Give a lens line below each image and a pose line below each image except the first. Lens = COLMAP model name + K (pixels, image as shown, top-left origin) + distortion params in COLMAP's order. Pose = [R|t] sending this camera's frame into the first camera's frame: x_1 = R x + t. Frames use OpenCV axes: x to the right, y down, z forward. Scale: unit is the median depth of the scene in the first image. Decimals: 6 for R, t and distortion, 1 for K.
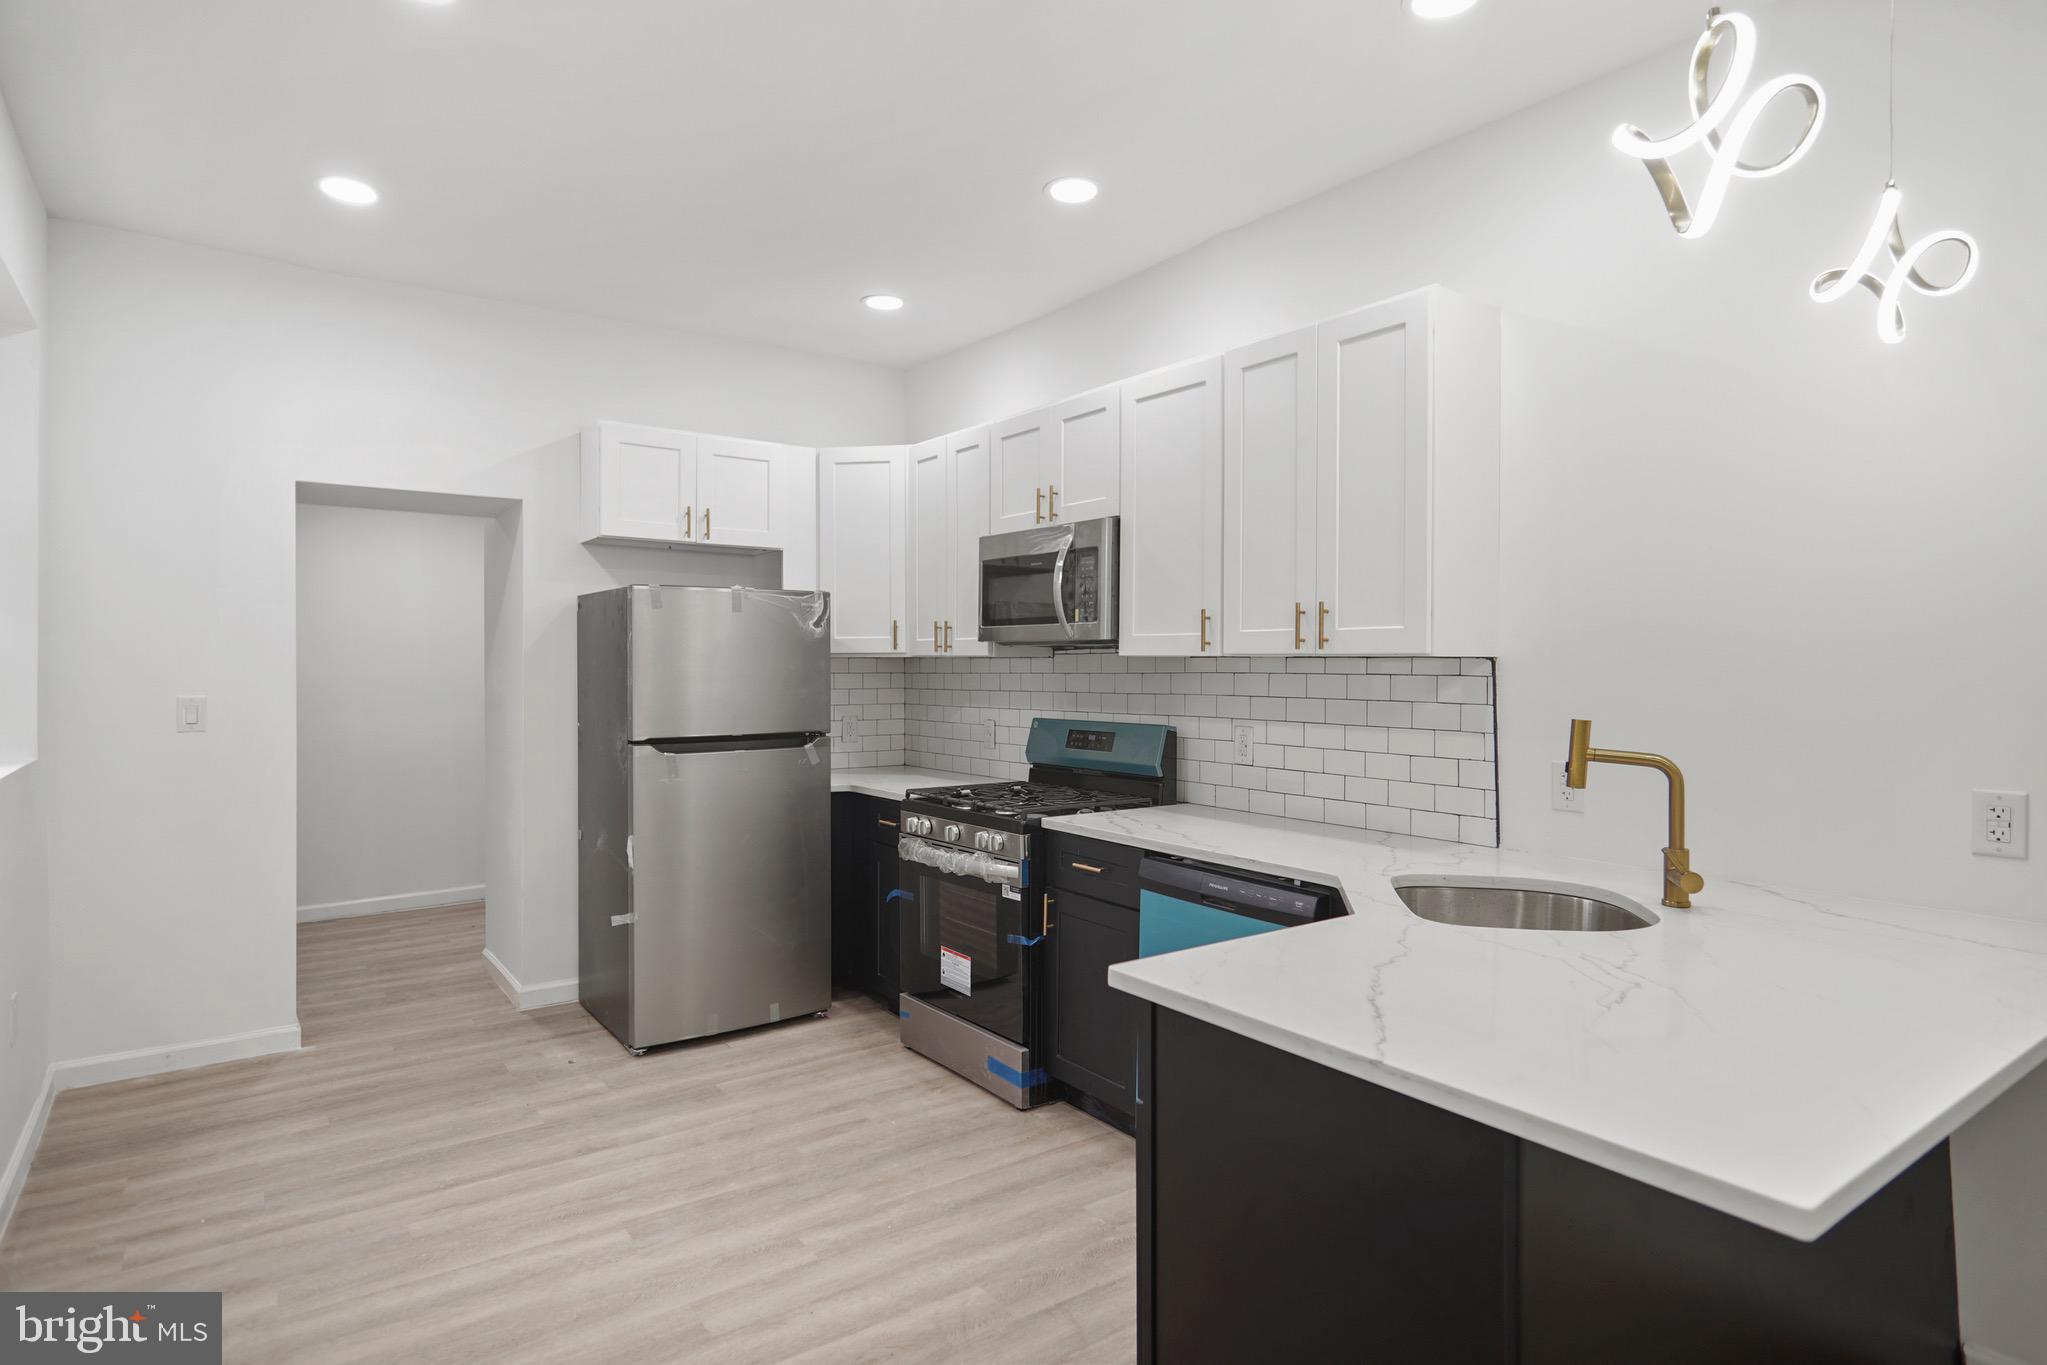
lens RADIAL K [[1083.2, 0, 1024.8], [0, 1083.2, 671.0], [0, 0, 1]] dist [-0.000496, 0.001842]
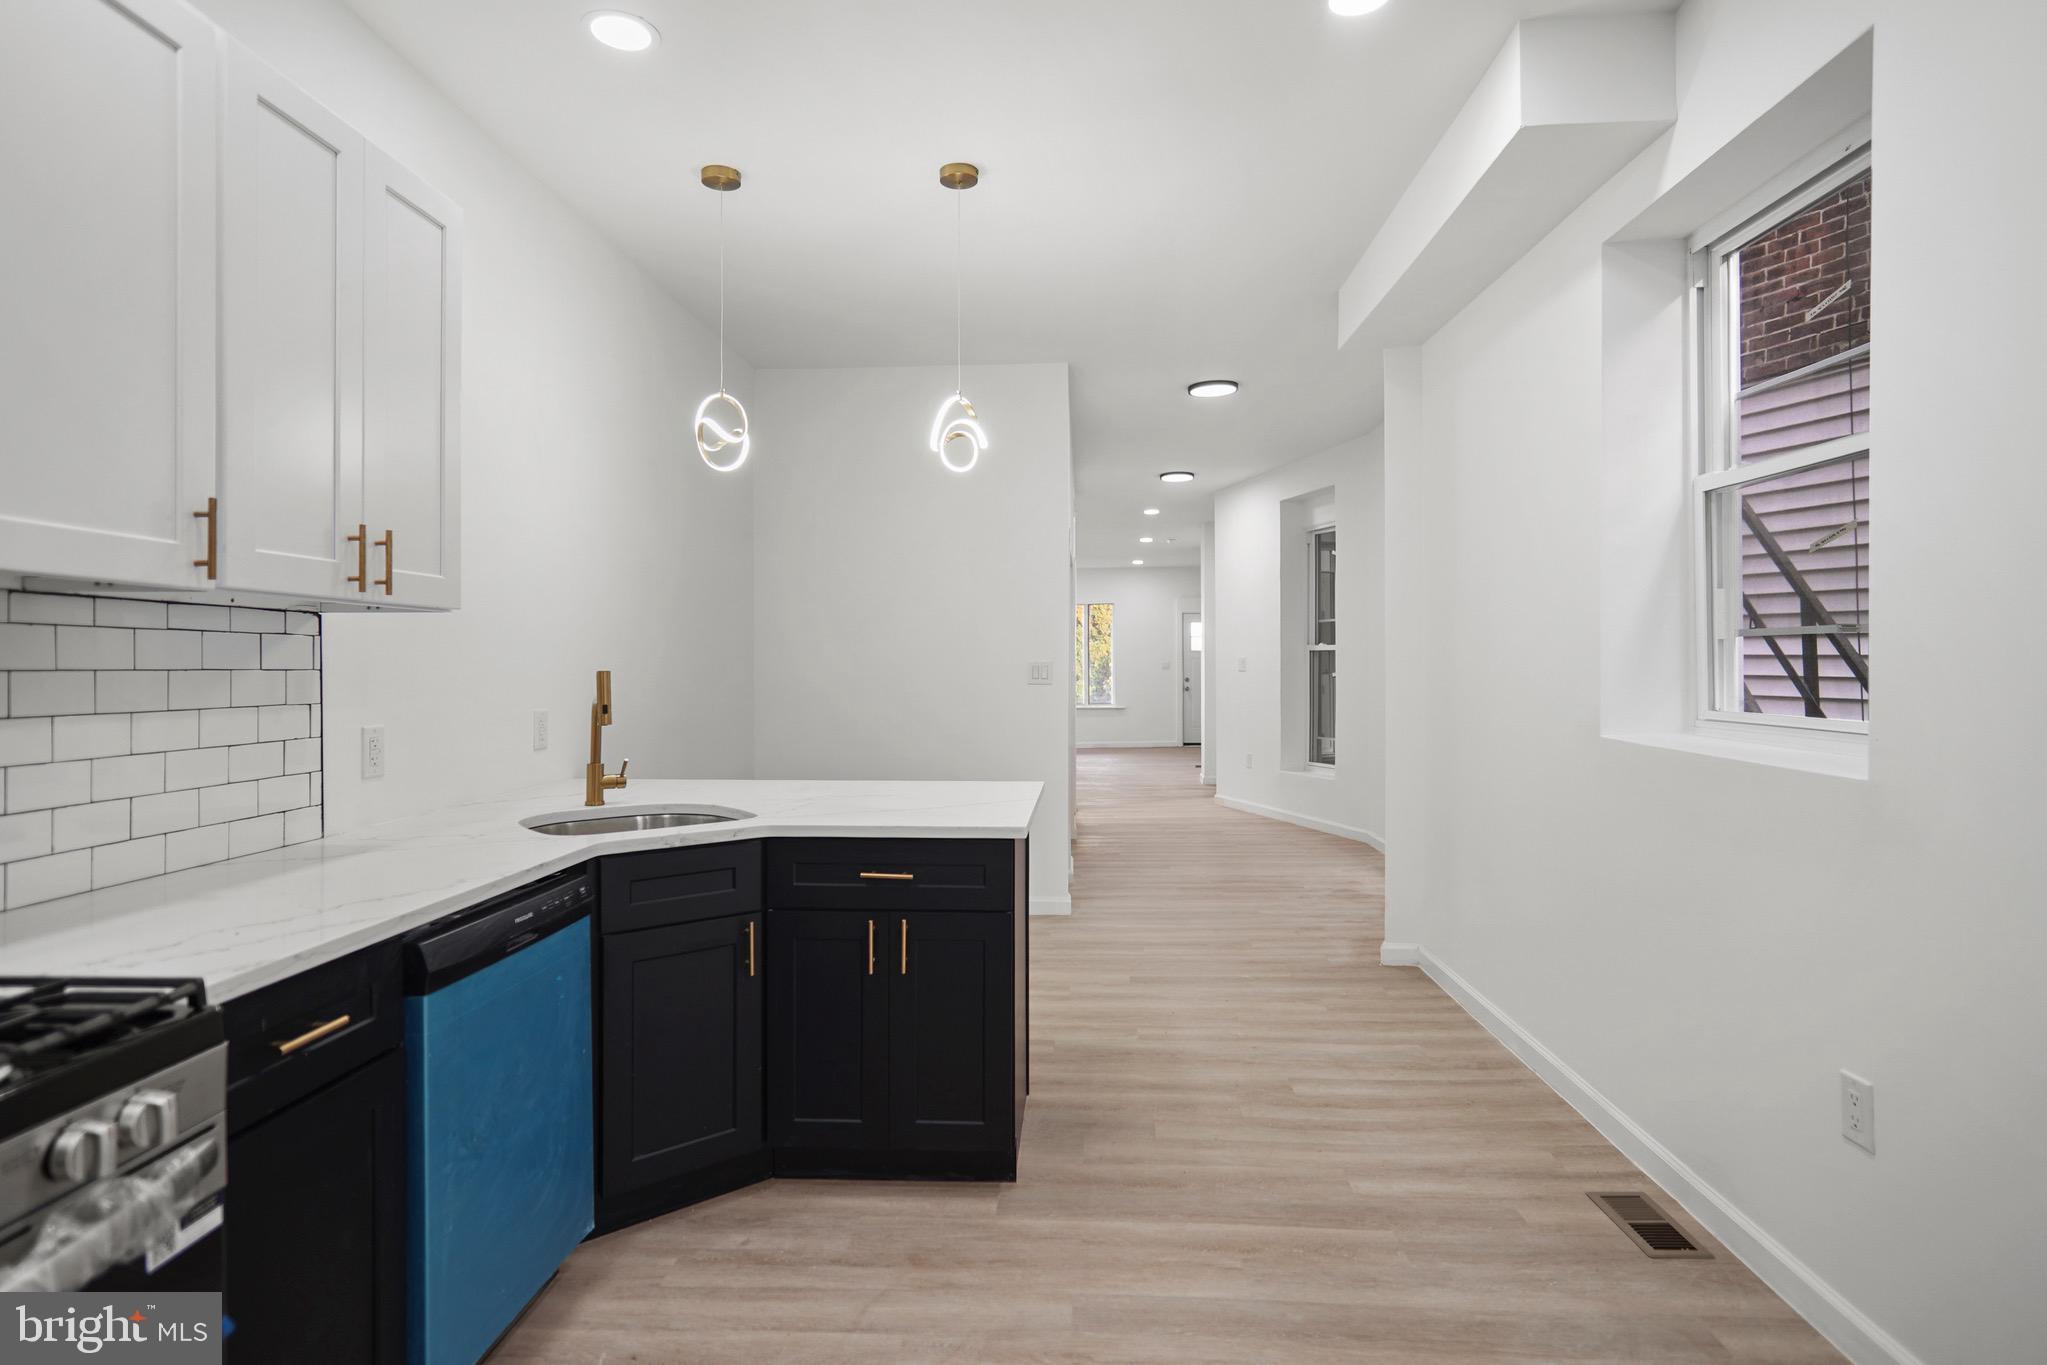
lens RADIAL K [[1100.2, 0, 1023.5], [0, 1100.2, 682.5], [0, 0, 1]] dist [-0.001384, 0.000414]
pose [[-0.769566, -0.013262, 0.638430, -0.410059], [0.002720, 0.999707, 0.024046, 0.017394], [-0.638562, 0.020241, -0.769304, 1.005663]]
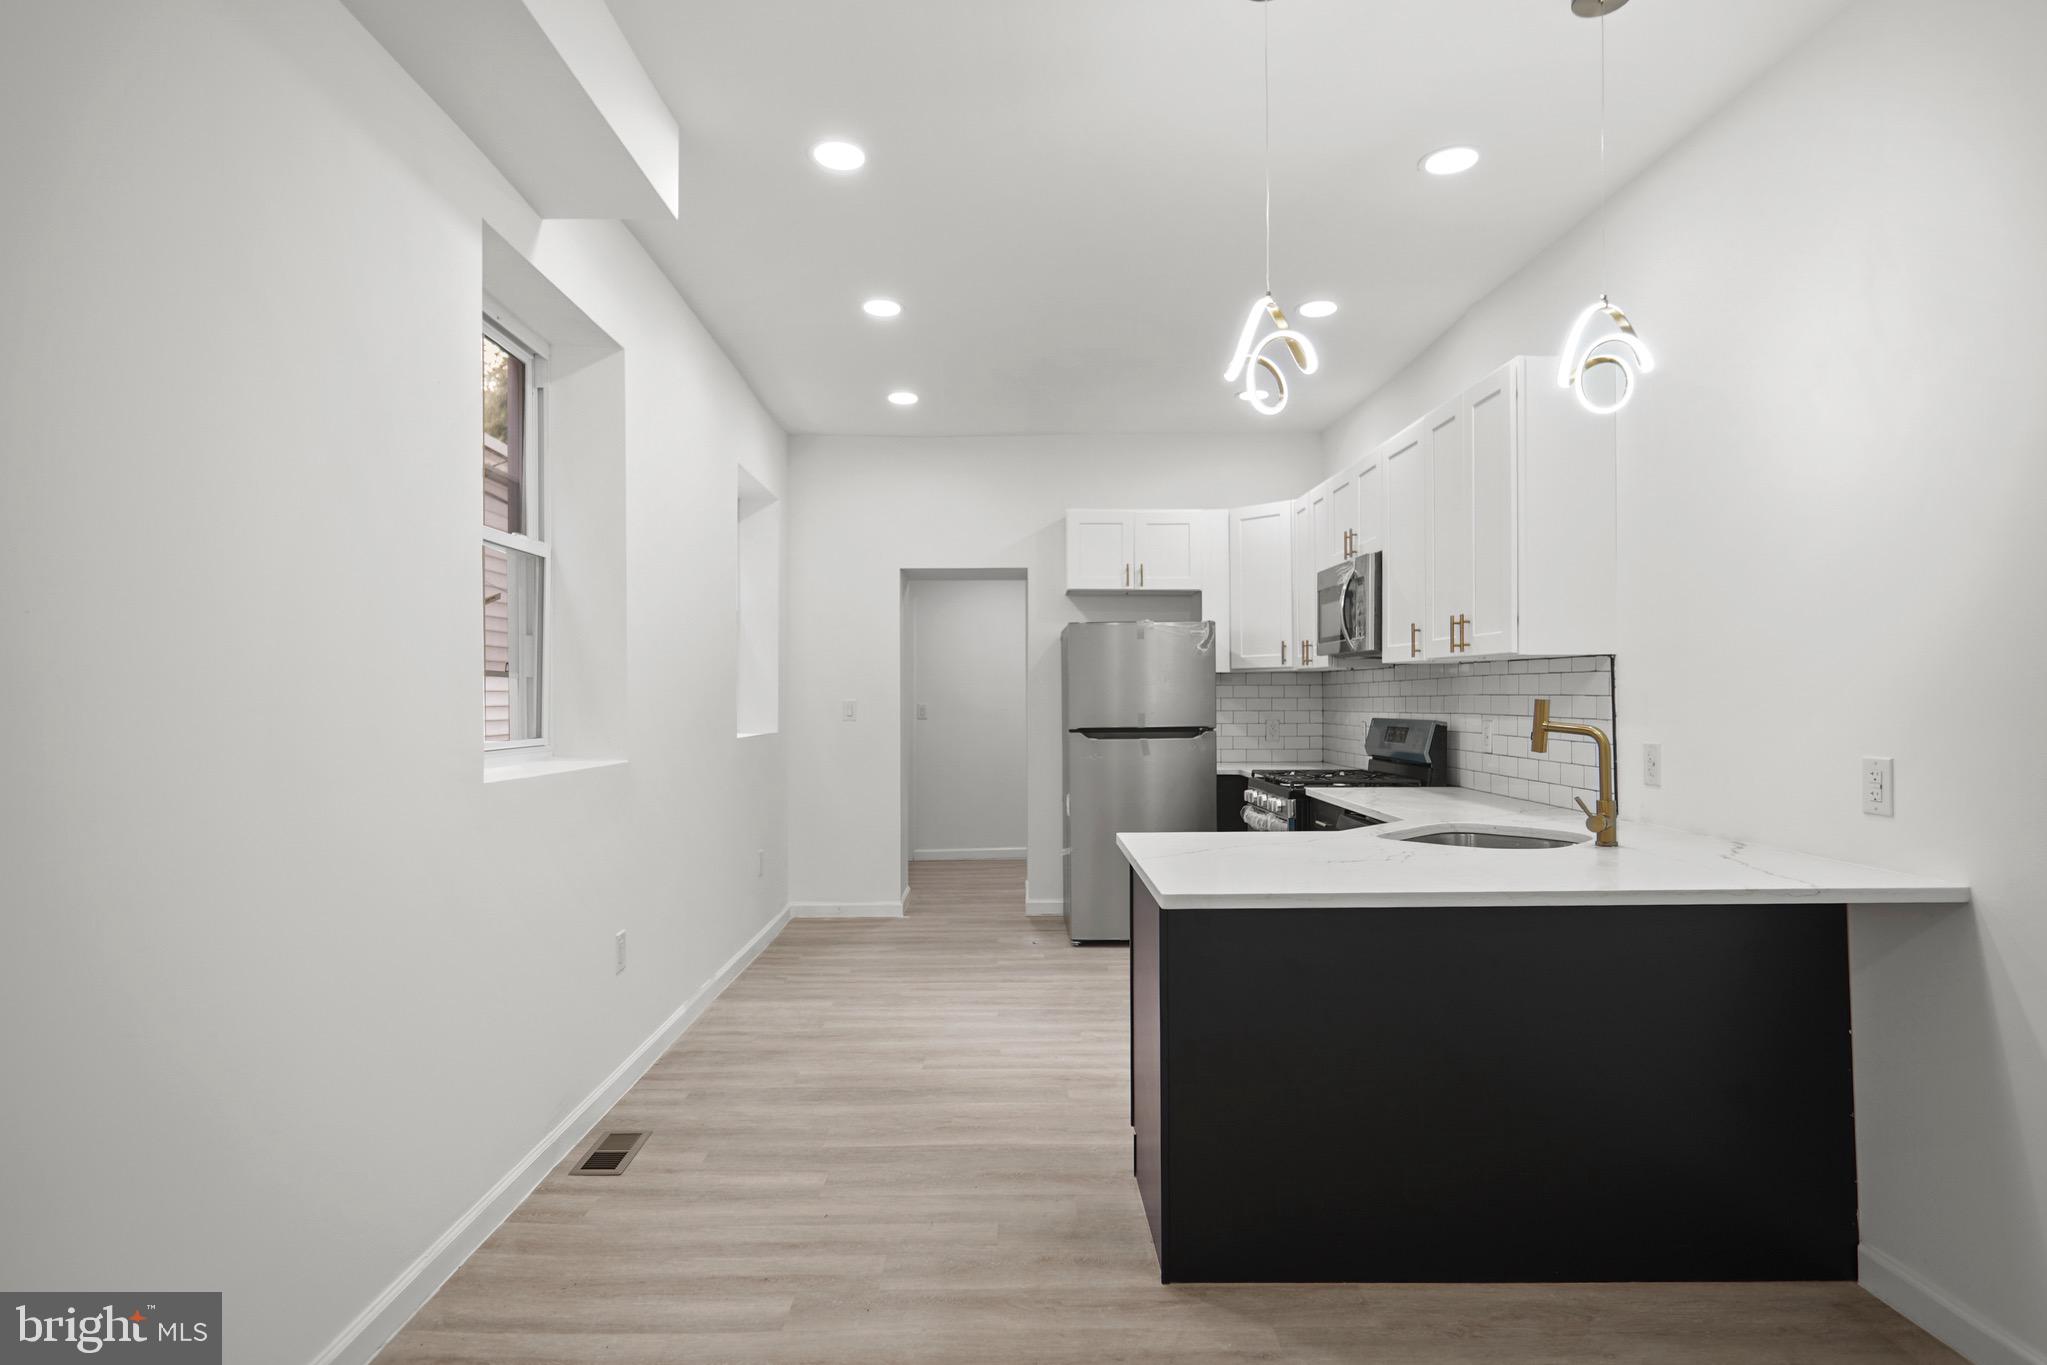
lens RADIAL K [[1100.2, 0, 1023.5], [0, 1100.2, 682.5], [0, 0, 1]] dist [-0.001384, 0.000414]
pose [[0.813264, -0.012986, -0.581750, 0.466283], [0.003513, 0.999842, -0.017407, 0.027433], [0.581884, 0.012113, 0.813181, -0.255143]]
